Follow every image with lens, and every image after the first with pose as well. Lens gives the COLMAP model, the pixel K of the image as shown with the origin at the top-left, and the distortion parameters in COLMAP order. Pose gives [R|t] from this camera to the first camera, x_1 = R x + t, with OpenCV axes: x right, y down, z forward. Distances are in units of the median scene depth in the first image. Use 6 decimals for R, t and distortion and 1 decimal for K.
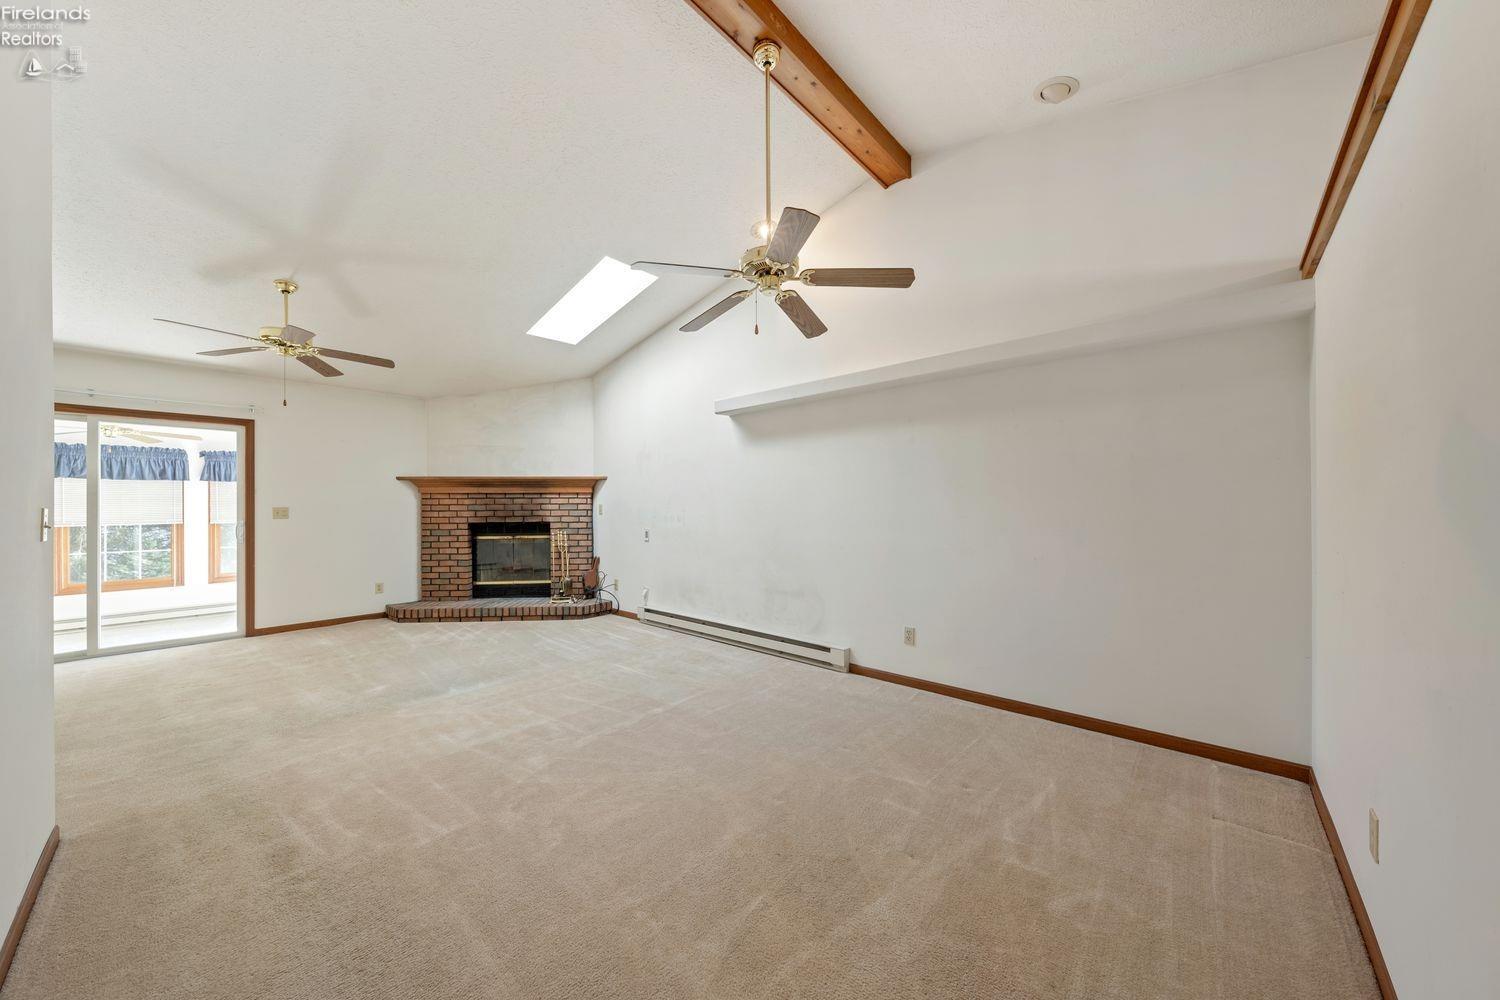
lens RADIAL K [[512.1, 0, 748.0], [0, 512.1, 506.4], [0, 0, 1]] dist [0.000562, 0.000045]
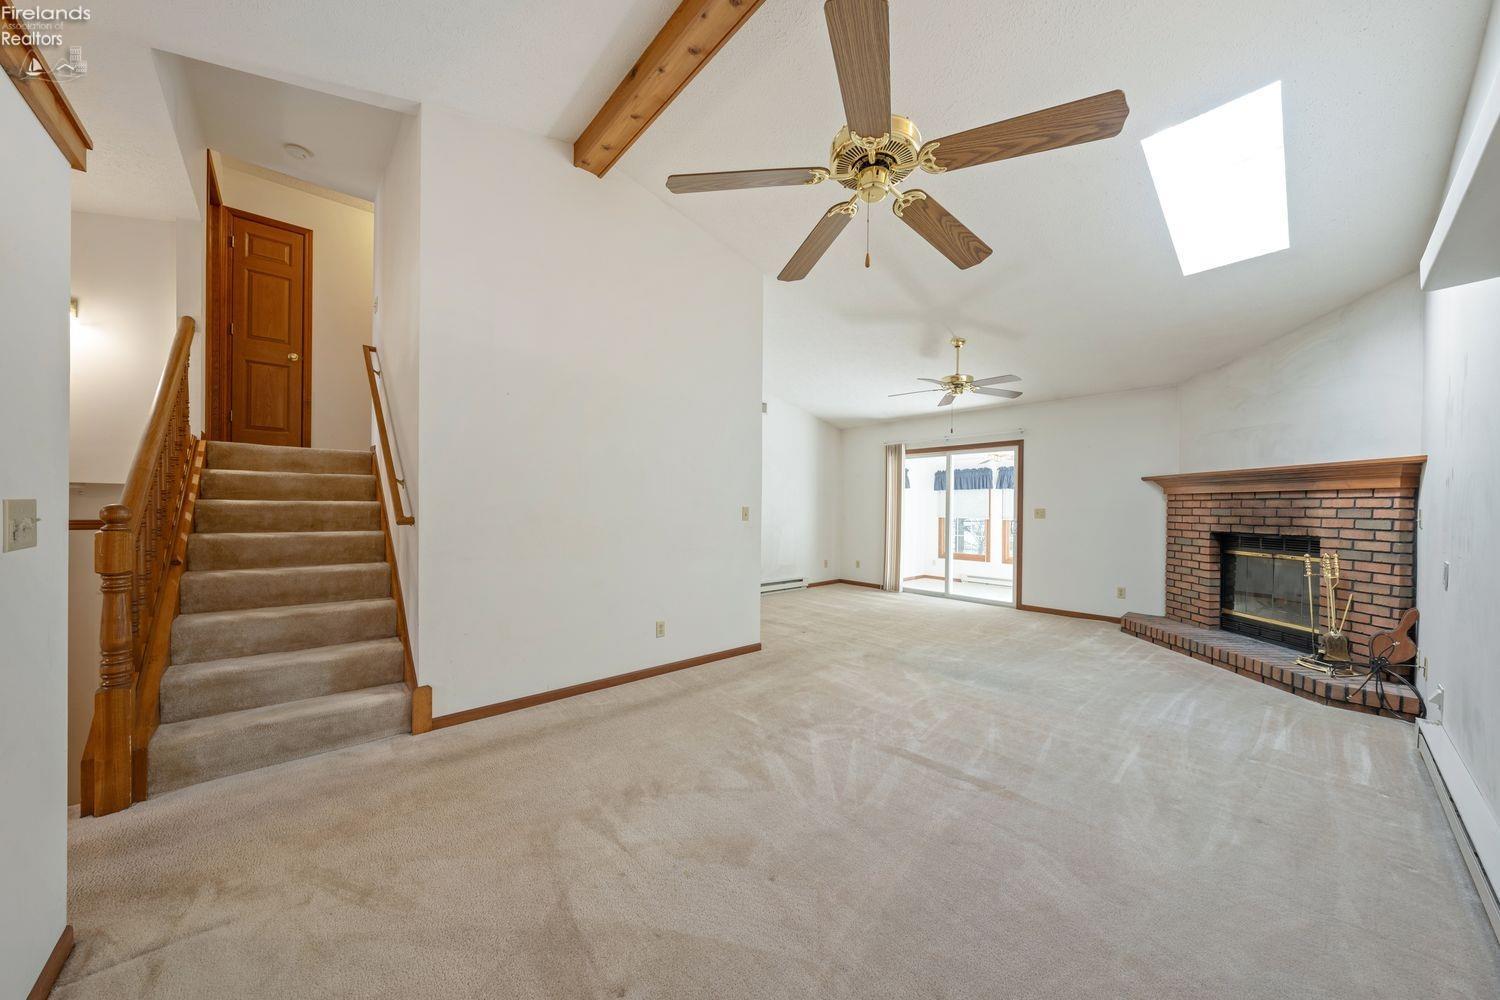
lens RADIAL K [[512.1, 0, 748.0], [0, 512.1, 506.4], [0, 0, 1]] dist [0.000562, 0.000045]
pose [[-0.103253, 0.004814, -0.994644, 0.306622], [-0.010949, 0.999922, 0.005976, -0.002767], [0.994595, 0.011507, -0.103192, 0.377089]]
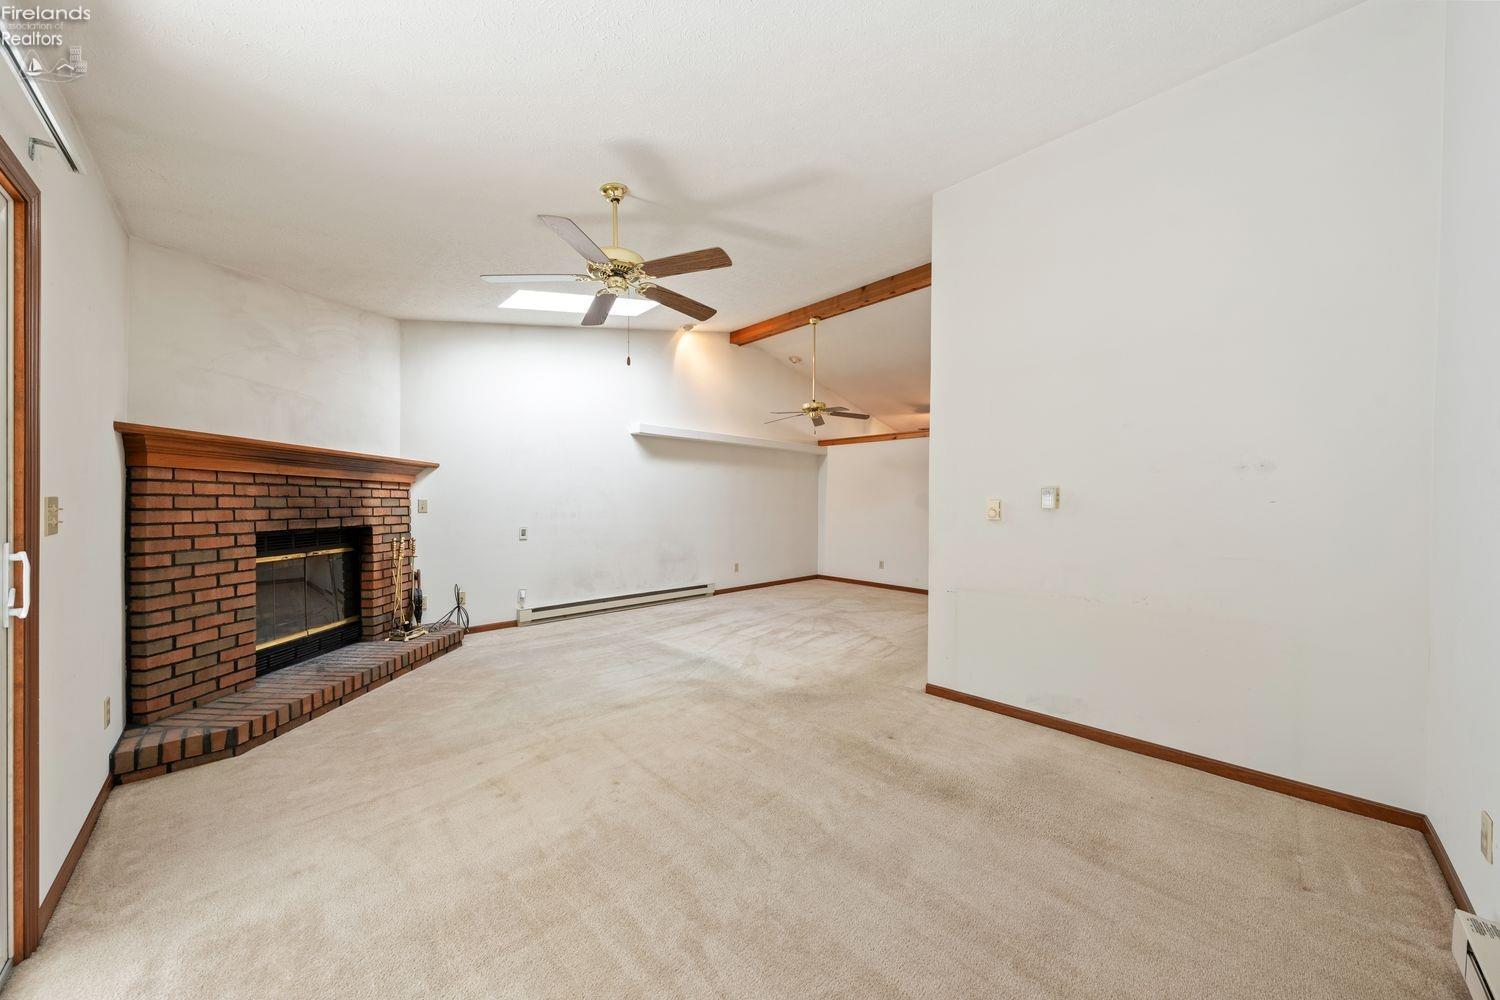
lens RADIAL K [[512.1, 0, 748.0], [0, 512.1, 506.4], [0, 0, 1]] dist [0.000562, 0.000045]
pose [[0.053701, 0.001216, 0.998556, -1.027115], [-0.009238, 0.999957, -0.000721, 0.002455], [-0.998514, -0.009186, 0.053710, 0.488155]]
